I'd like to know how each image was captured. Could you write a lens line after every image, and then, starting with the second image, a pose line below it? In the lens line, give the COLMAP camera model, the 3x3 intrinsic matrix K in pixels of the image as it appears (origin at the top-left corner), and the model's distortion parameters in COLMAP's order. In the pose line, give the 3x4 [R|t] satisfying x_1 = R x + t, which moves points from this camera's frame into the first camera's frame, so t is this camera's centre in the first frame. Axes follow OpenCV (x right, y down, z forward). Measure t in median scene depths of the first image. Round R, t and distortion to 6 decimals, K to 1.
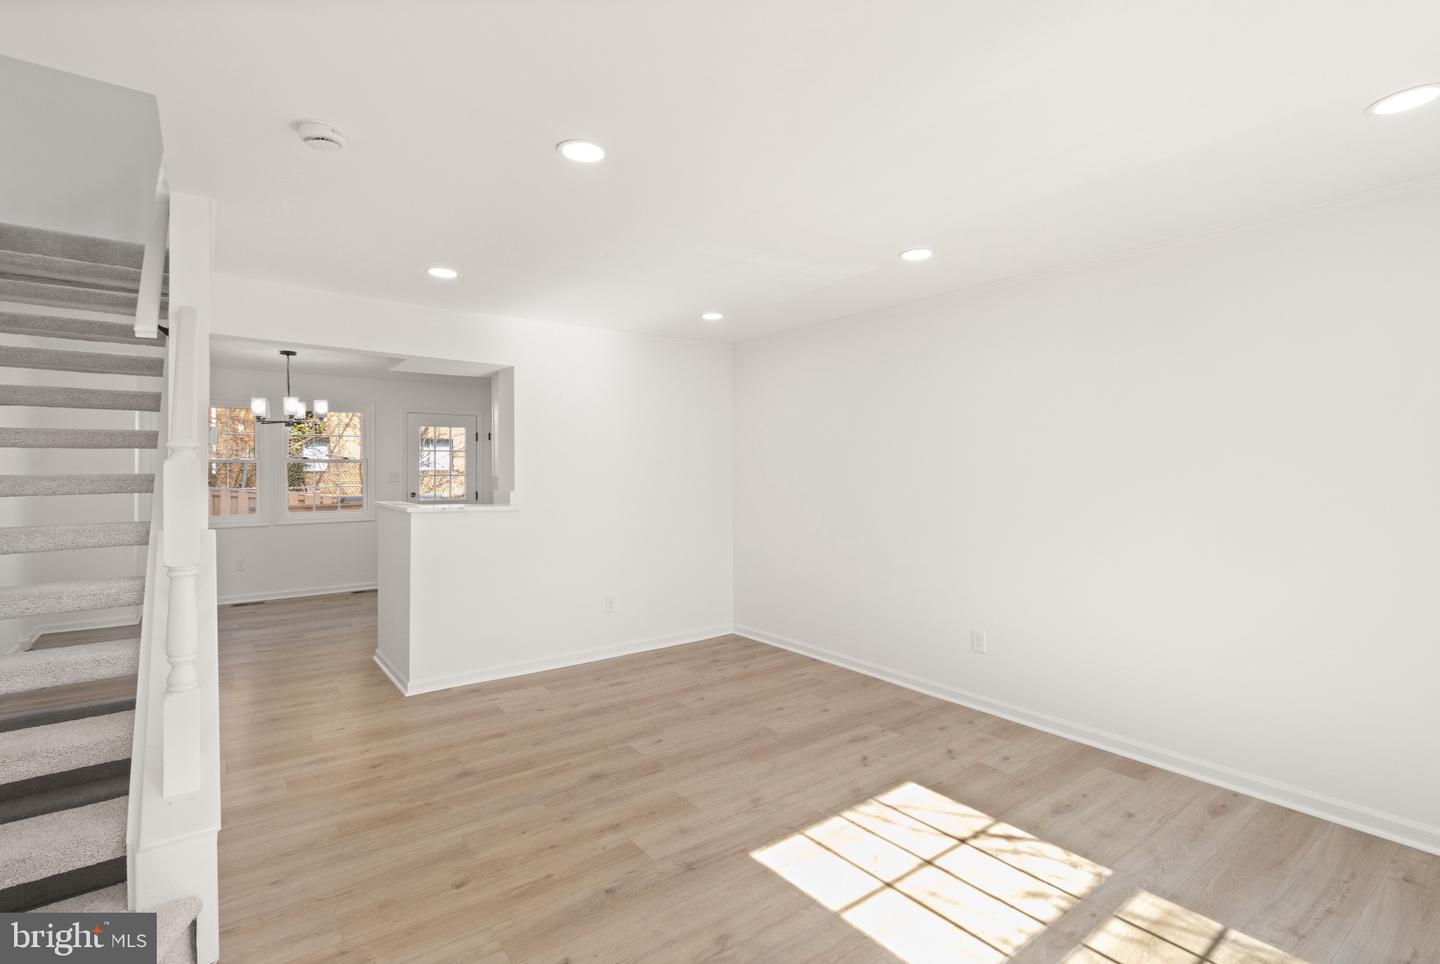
lens RADIAL K [[669.7, 0, 709.3], [0, 669.7, 477.3], [0, 0, 1]] dist [0.011522, -0.003686]
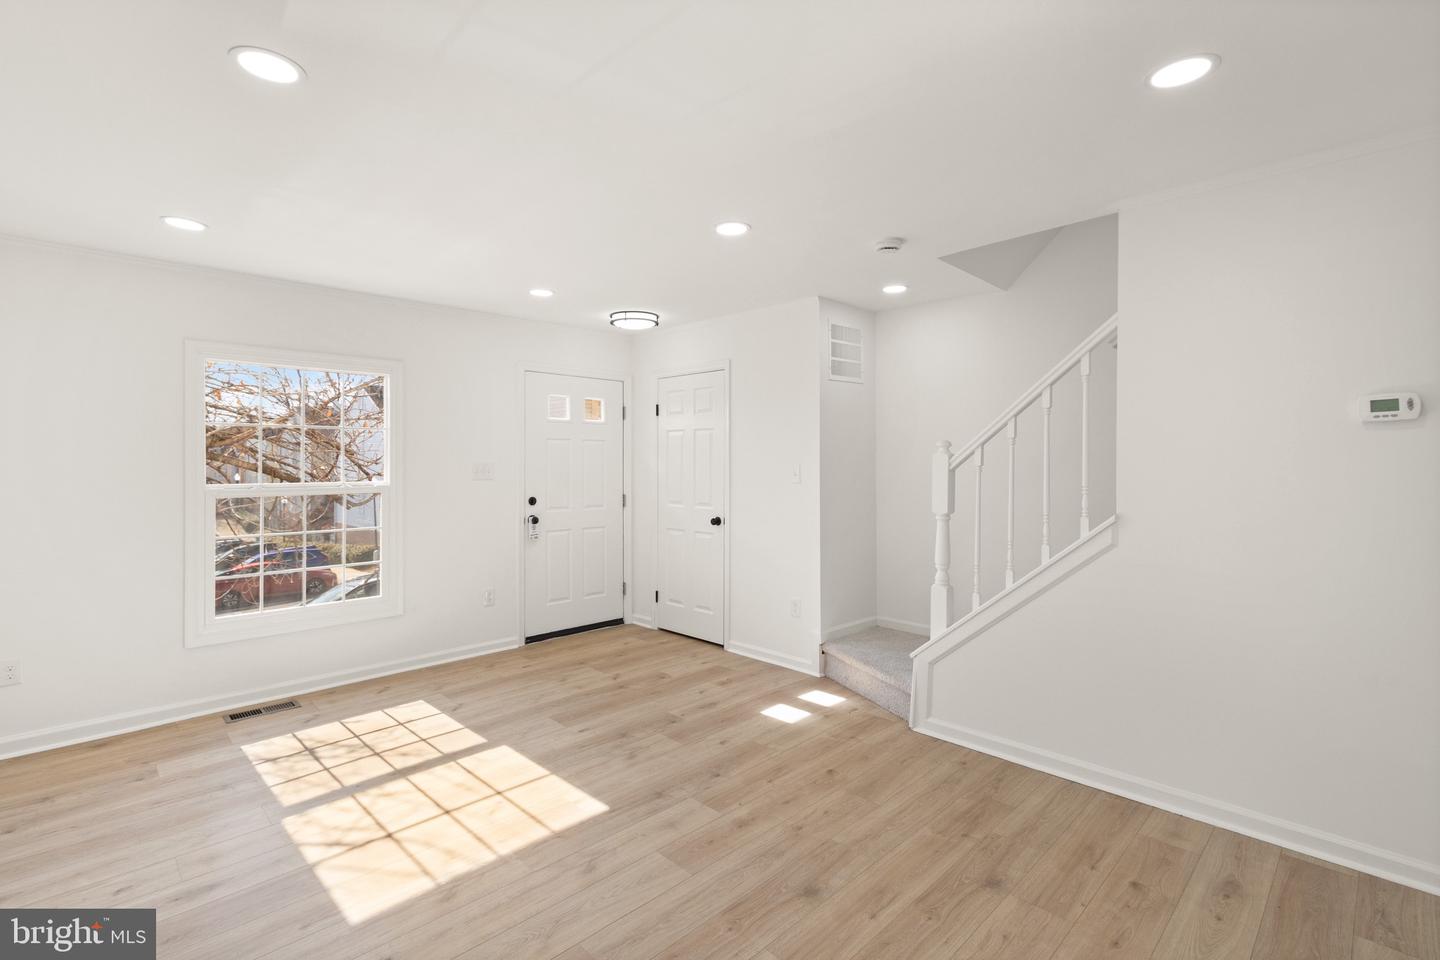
lens RADIAL K [[669.7, 0, 721.2], [0, 669.7, 468.1], [0, 0, 1]] dist [0.011522, -0.003686]
pose [[-0.988614, 0.006010, -0.150355, 0.032123], [0.003046, 0.999797, 0.019938, -0.018414], [0.150444, 0.019253, -0.988431, 1.837306]]
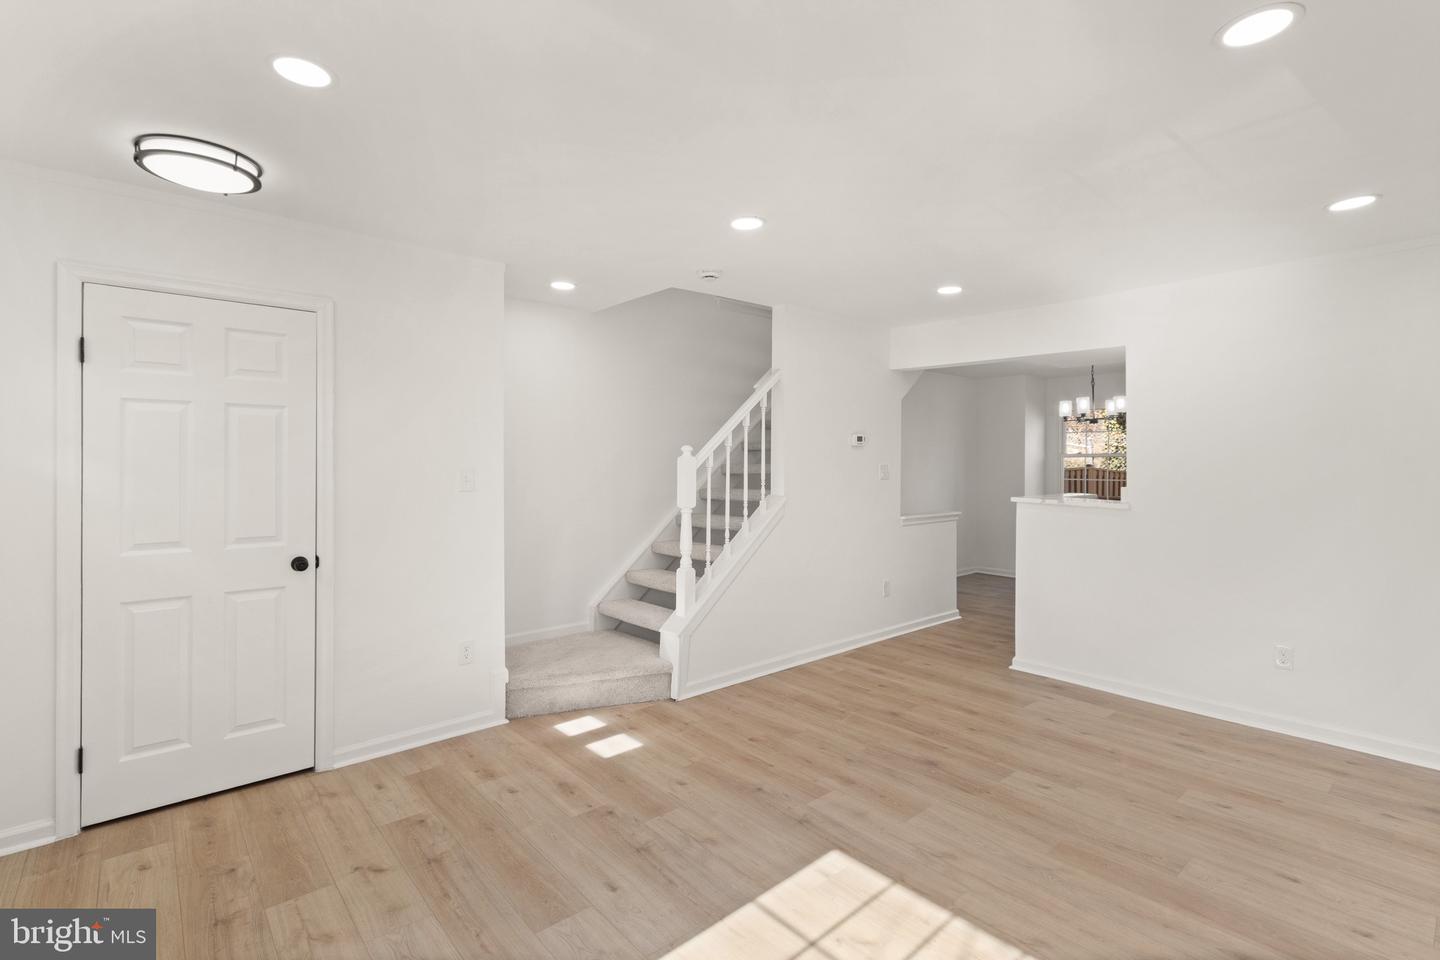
lens RADIAL K [[669.7, 0, 727.2], [0, 669.7, 469.9], [0, 0, 1]] dist [0.011522, -0.003686]
pose [[0.097813, 0.018465, -0.995033, 0.890050], [-0.014397, 0.999749, 0.017137, -0.016577], [0.995101, 0.012649, 0.098055, 0.638924]]
